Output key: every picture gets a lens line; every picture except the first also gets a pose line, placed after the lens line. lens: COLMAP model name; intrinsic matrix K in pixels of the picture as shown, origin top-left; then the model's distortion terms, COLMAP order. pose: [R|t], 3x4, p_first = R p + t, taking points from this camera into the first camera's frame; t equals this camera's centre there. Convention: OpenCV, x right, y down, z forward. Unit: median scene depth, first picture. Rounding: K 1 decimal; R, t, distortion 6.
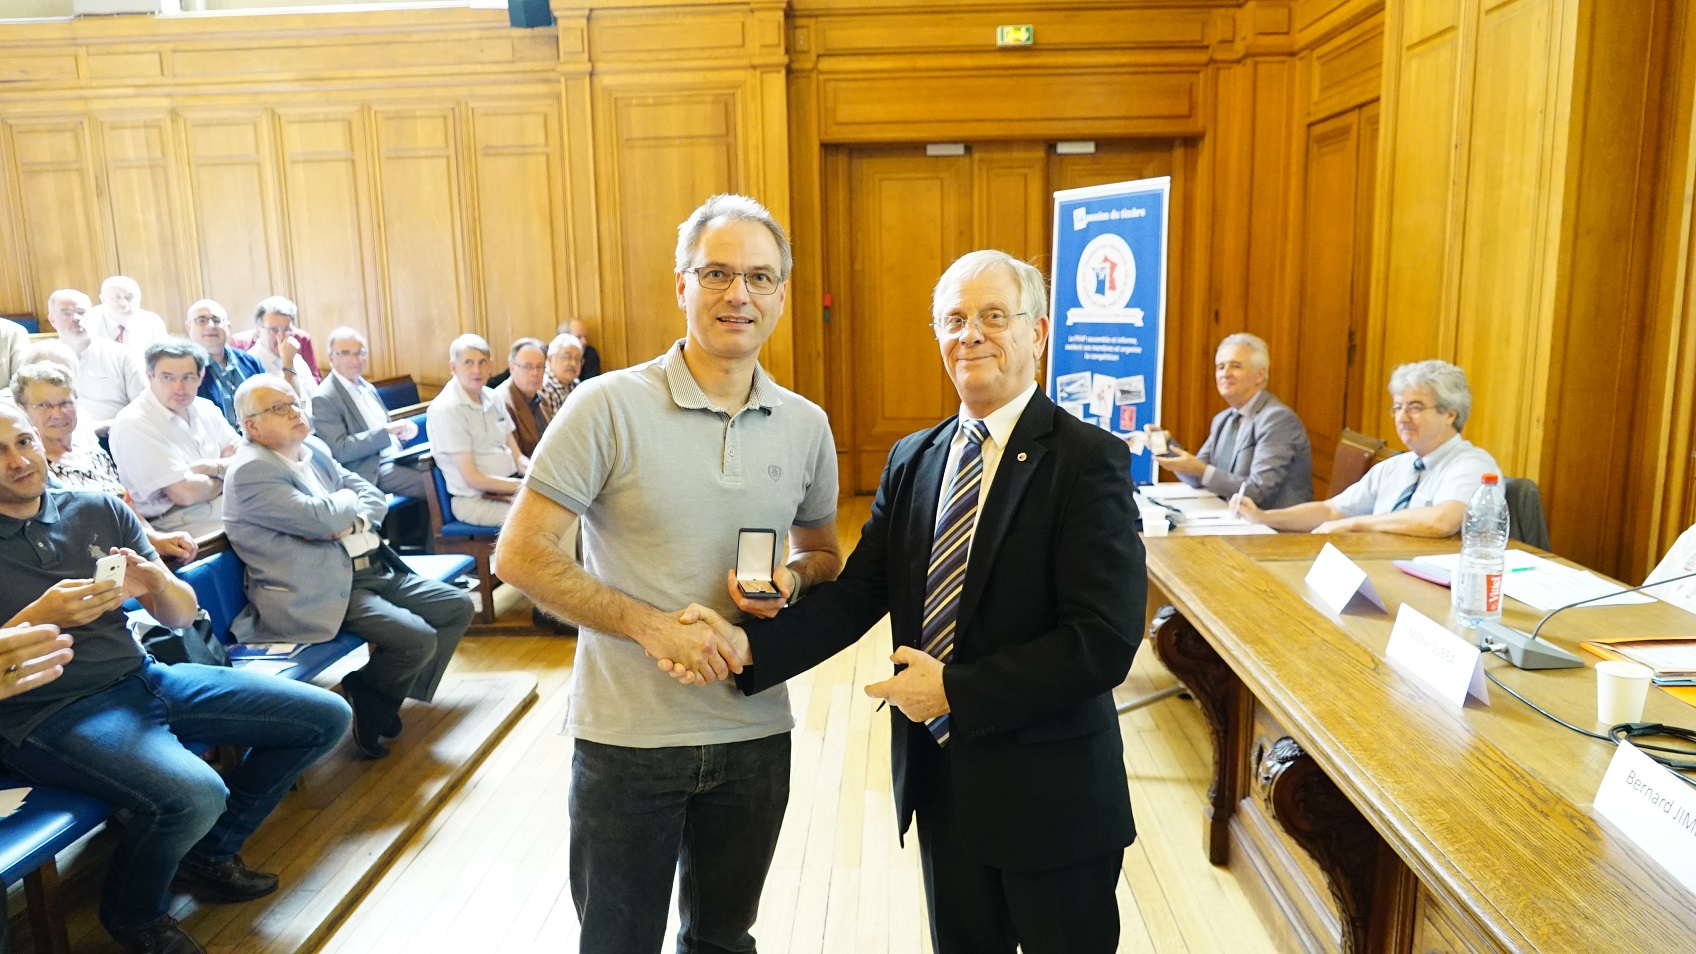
lens RADIAL K [[1158.2, 0, 841.6], [0, 1158.2, 469.1], [0, 0, 1]] dist [-0.021055, 0.013987]
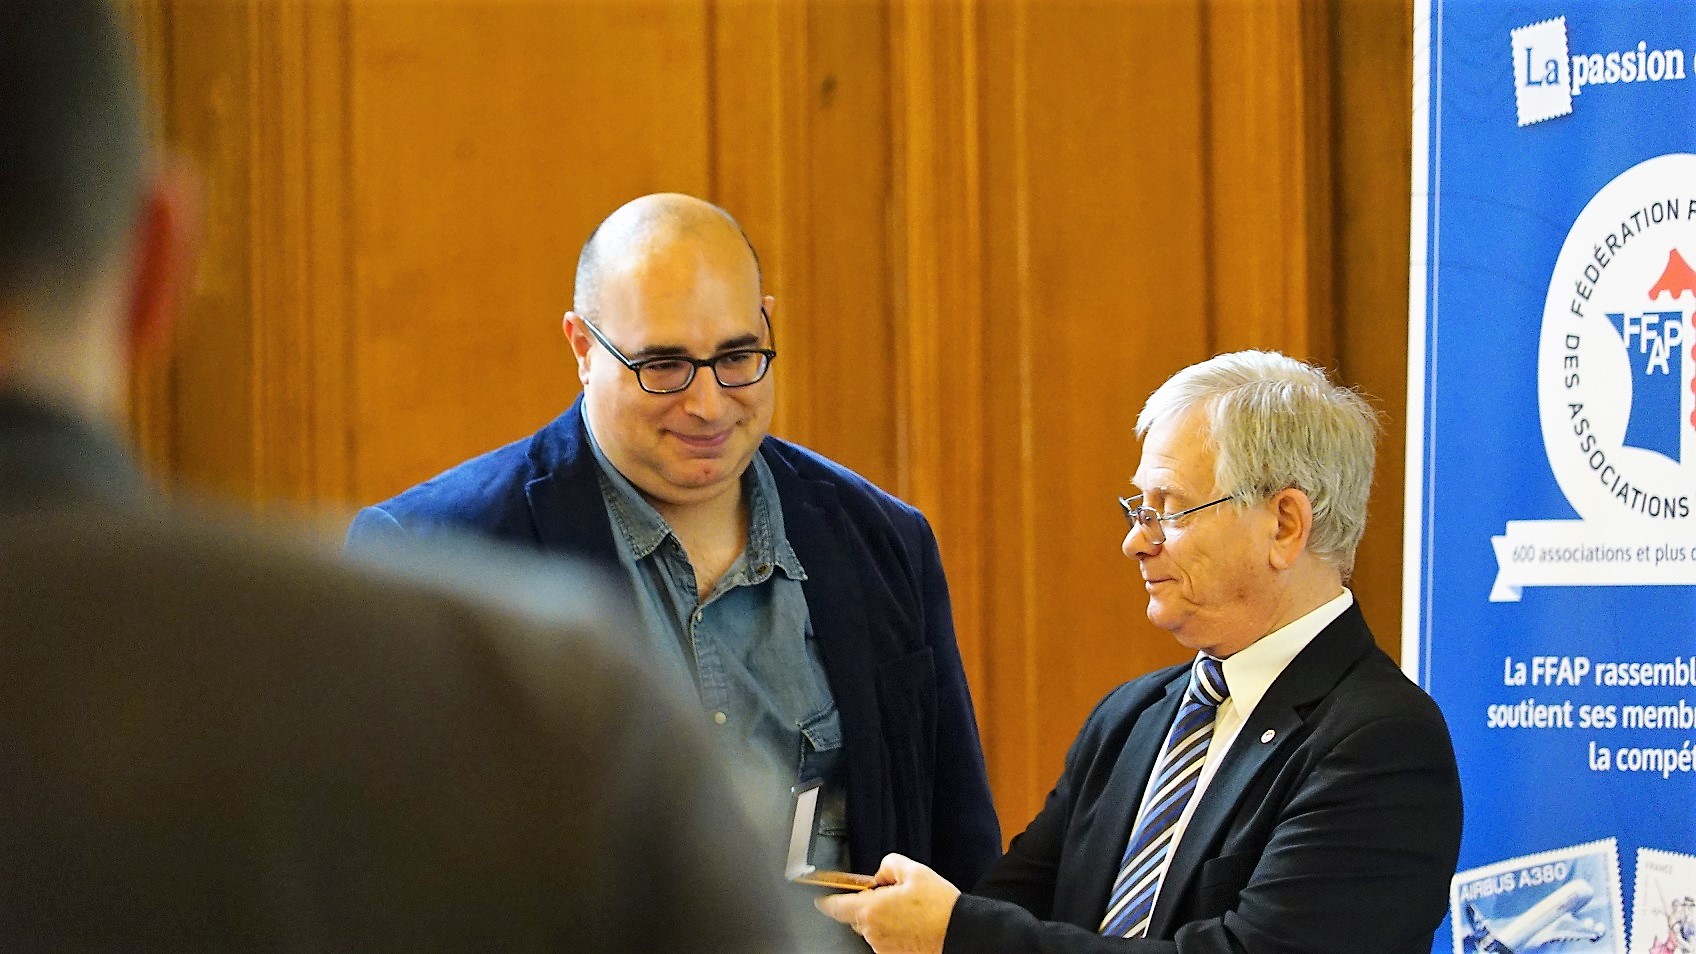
lens RADIAL K [[11974.7, 0, 849.5], [0, 11974.7, 476.5], [0, 0, 1]] dist [0.071915, 0.000000]
pose [[0.987623, -0.006160, 0.156724, -0.226925], [0.028919, 0.989249, -0.143355, 0.139514], [-0.154156, 0.146113, 0.977183, -0.952851]]
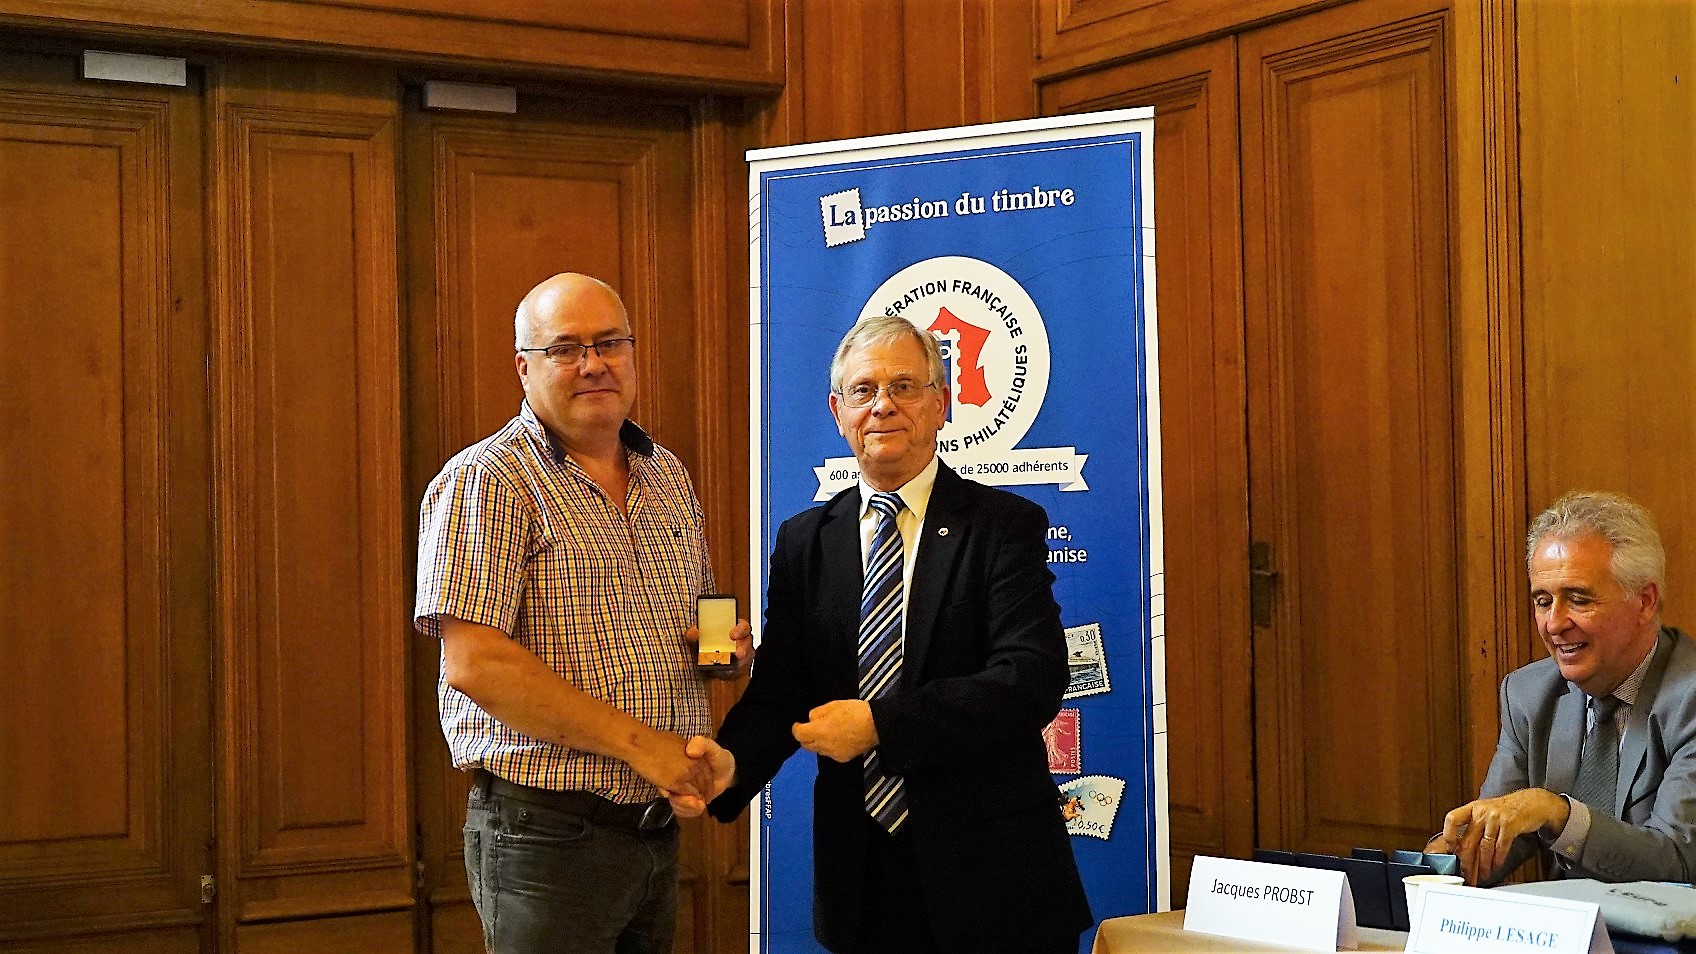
lens RADIAL K [[2732.7, 0, 835.3], [0, 2732.7, 494.8], [0, 0, 1]] dist [-0.004178, 0.000000]
pose [[0.815196, 0.013686, 0.579023, -0.292141], [0.098128, 0.982004, -0.161364, 0.011299], [-0.570812, 0.188362, 0.799183, 0.309261]]
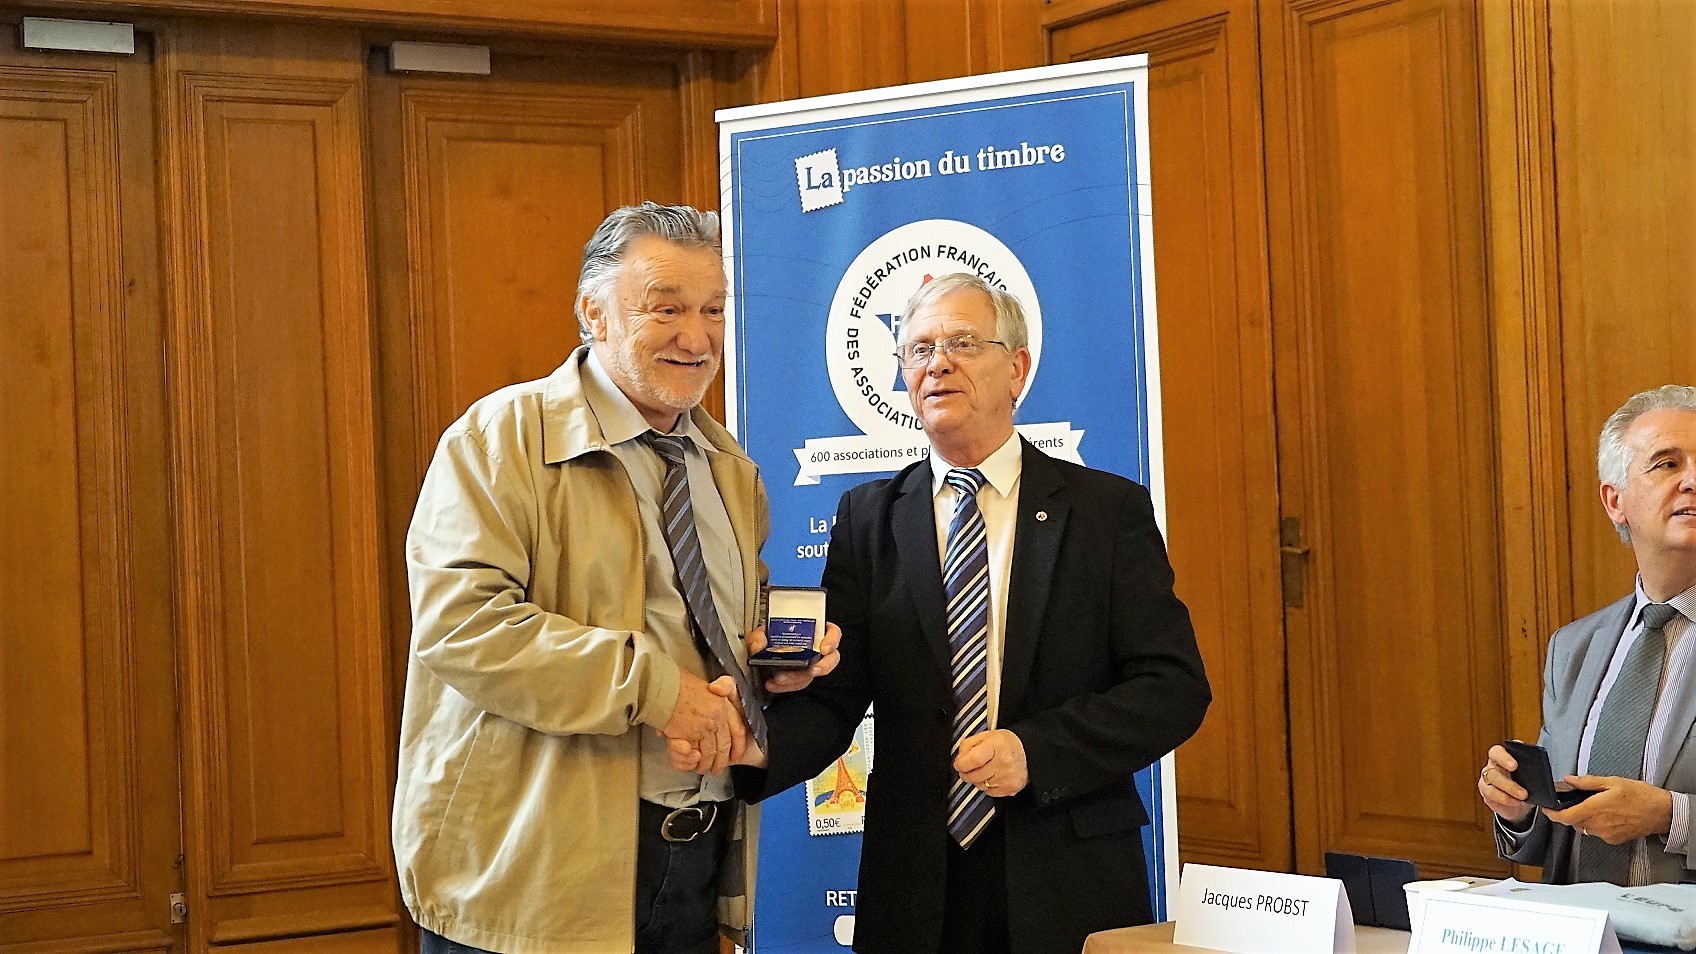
lens RADIAL K [[2899.2, 0, 846.1], [0, 2899.2, 504.4], [0, 0, 1]] dist [0.003486, 0.000000]
pose [[0.824342, -0.010115, 0.566001, -0.269382], [0.115722, 0.981737, -0.150997, 0.009663], [-0.554137, 0.189972, 0.810458, 0.303590]]
